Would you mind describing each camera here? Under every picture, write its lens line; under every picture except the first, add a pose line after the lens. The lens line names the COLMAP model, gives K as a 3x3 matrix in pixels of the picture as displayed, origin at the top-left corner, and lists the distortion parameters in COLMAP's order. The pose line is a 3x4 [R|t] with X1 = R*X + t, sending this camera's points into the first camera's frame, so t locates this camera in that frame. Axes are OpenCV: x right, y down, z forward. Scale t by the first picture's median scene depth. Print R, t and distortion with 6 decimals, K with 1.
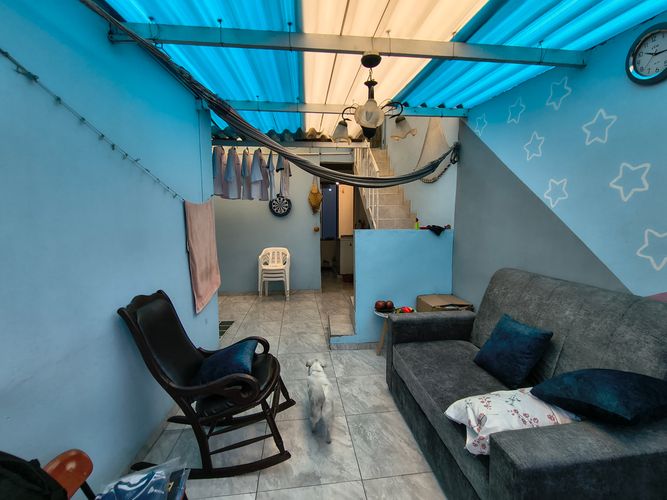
lens RADIAL K [[300.7, 0, 333.6], [0, 300.7, 247.2], [0, 0, 1]] dist [-0.003192, -0.000484]
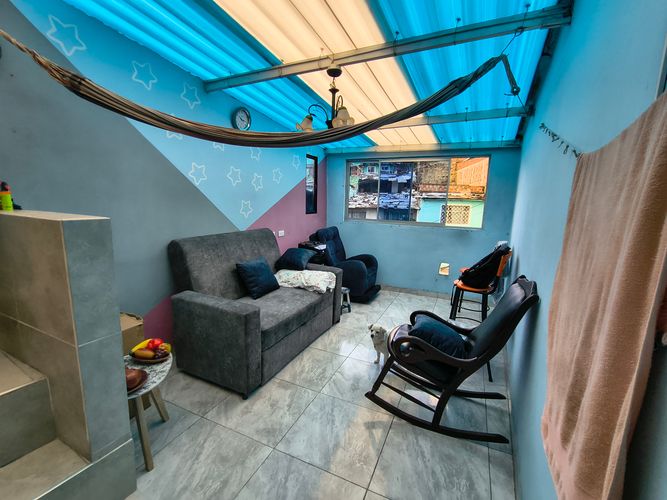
lens RADIAL K [[300.7, 0, 329.5], [0, 300.7, 254.9], [0, 0, 1]] dist [-0.003192, -0.000484]
pose [[-0.847271, -0.113215, 0.518954, -0.509262], [0.023395, 0.968118, 0.249400, -0.153720], [-0.530645, 0.223450, -0.817610, 1.880405]]
